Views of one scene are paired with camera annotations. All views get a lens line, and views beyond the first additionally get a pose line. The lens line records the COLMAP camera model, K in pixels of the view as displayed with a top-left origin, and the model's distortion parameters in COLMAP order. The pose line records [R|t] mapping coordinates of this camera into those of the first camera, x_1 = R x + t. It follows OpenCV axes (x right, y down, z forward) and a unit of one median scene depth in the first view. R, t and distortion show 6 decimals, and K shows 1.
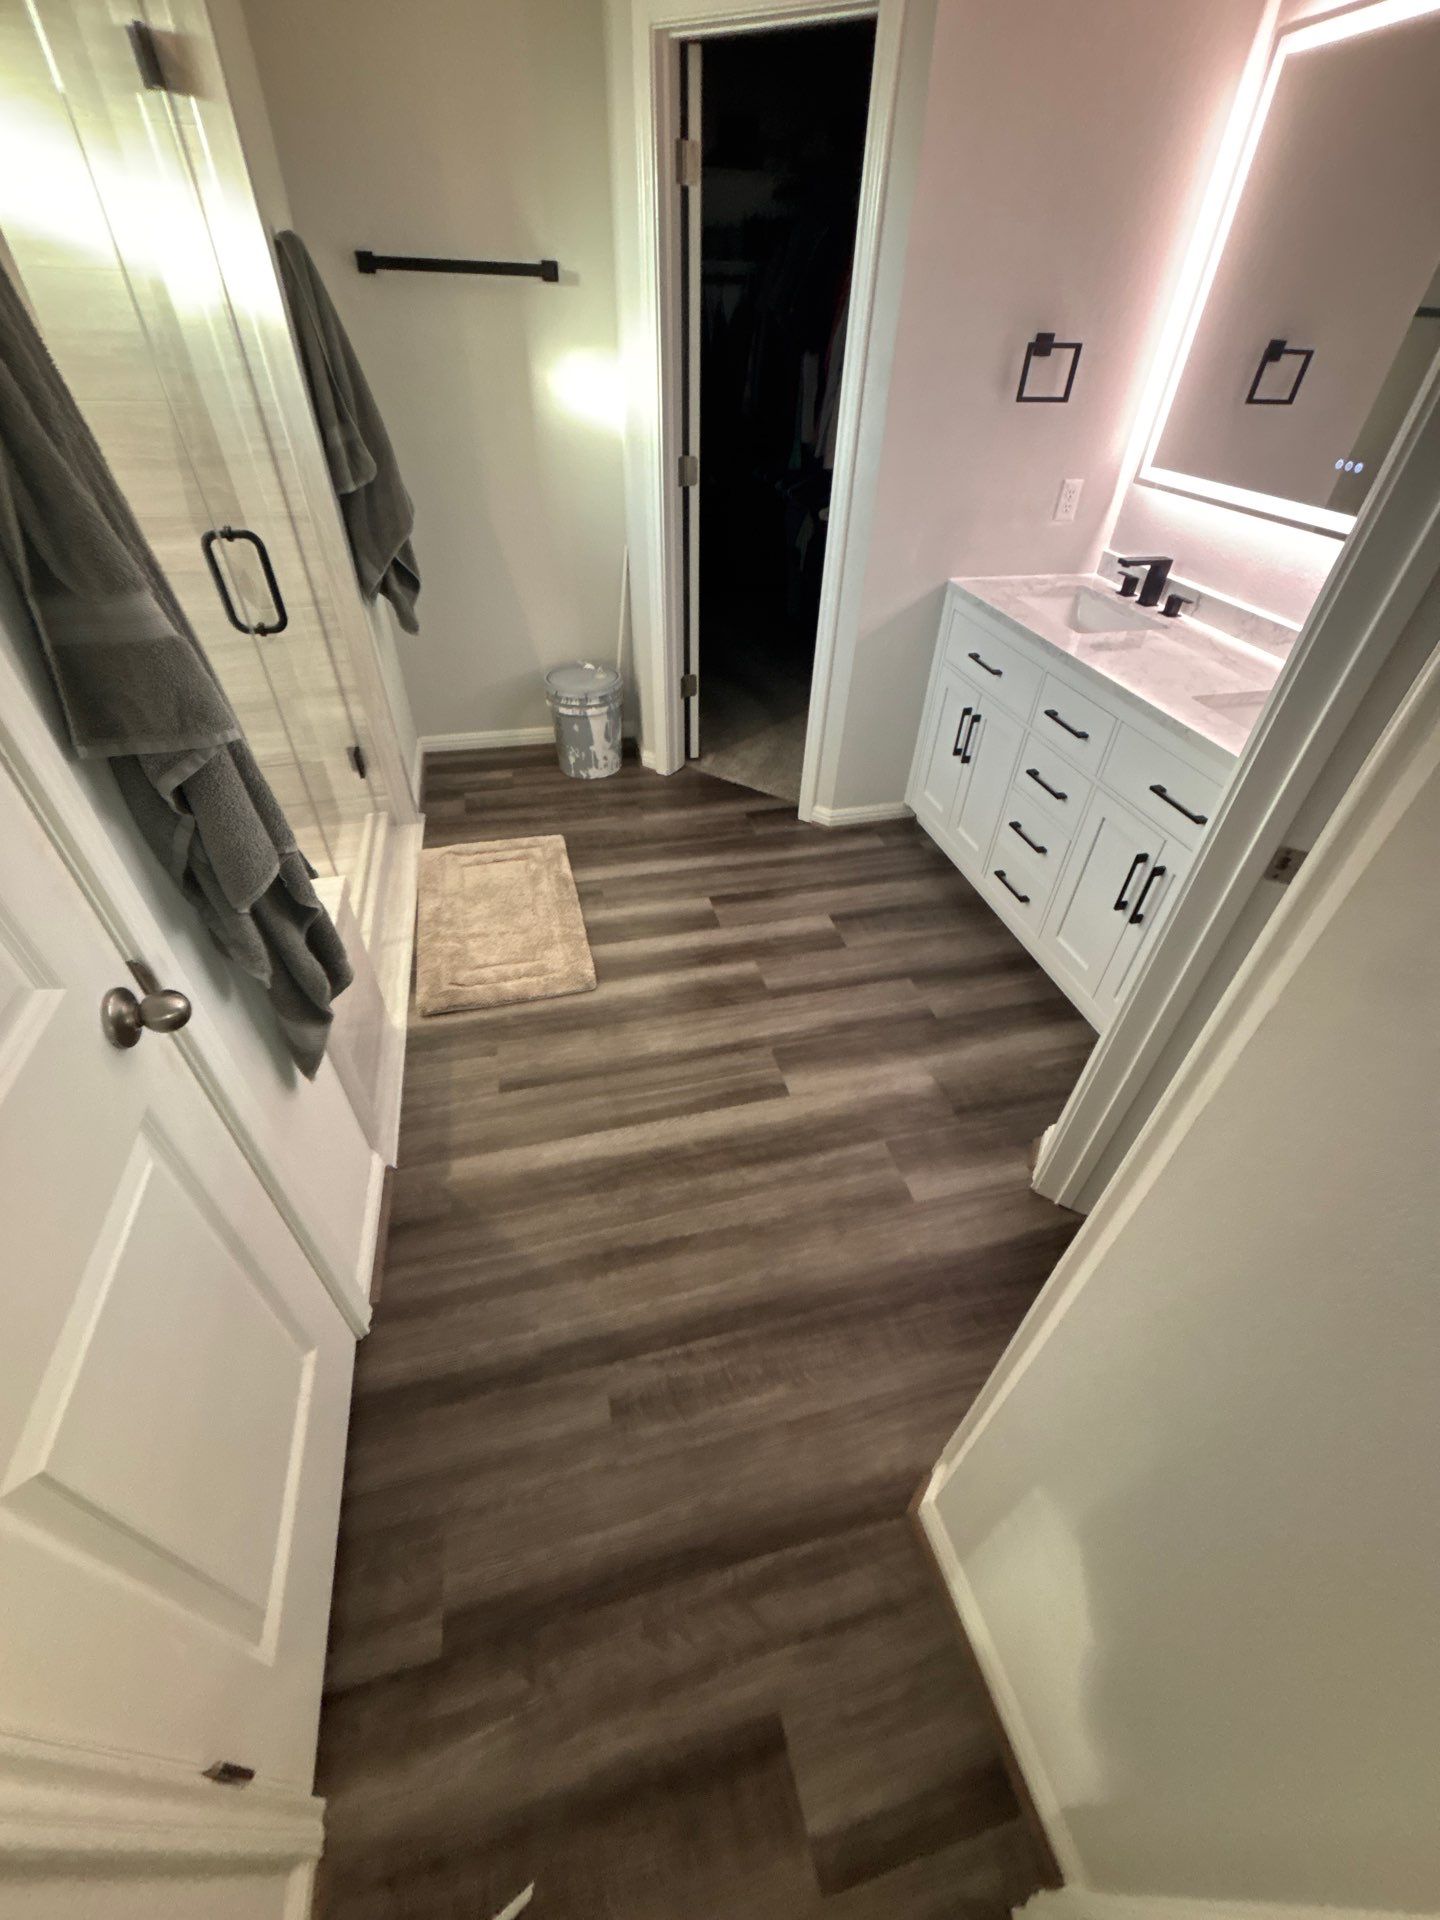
lens RADIAL K [[773.6, 0, 733.8], [0, 773.6, 965.4], [0, 0, 1]] dist [-0.007086, 0.001477]
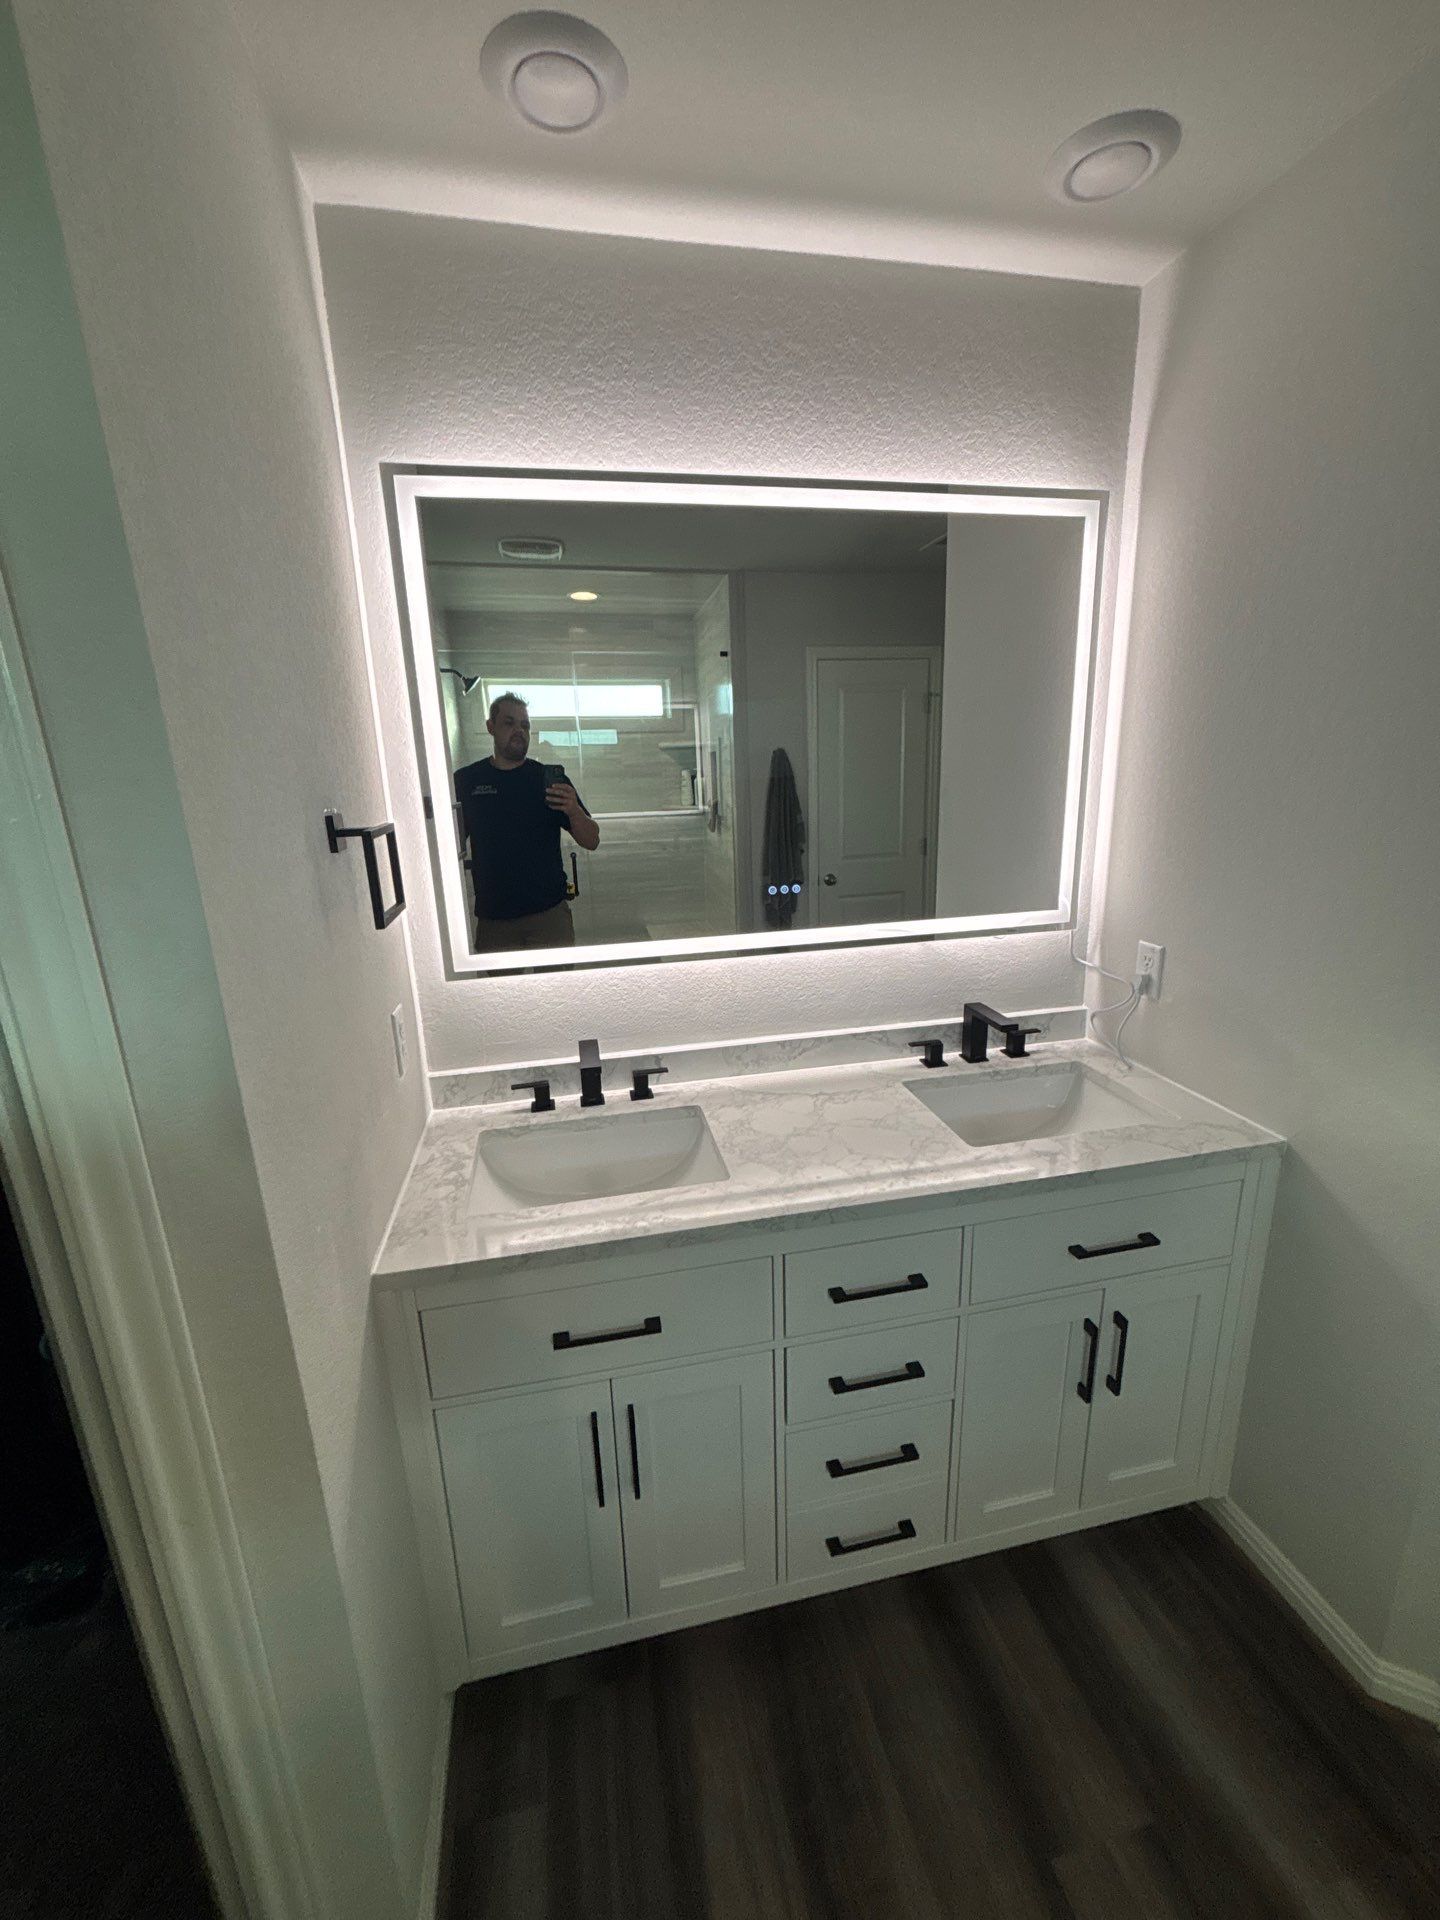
lens RADIAL K [[773.6, 0, 722.1], [0, 773.6, 947.9], [0, 0, 1]] dist [-0.007086, 0.001477]
pose [[0.057504, -0.259709, 0.963973, -0.097726], [0.673990, 0.722420, 0.154425, -0.614351], [-0.736499, 0.640828, 0.216584, 0.695089]]
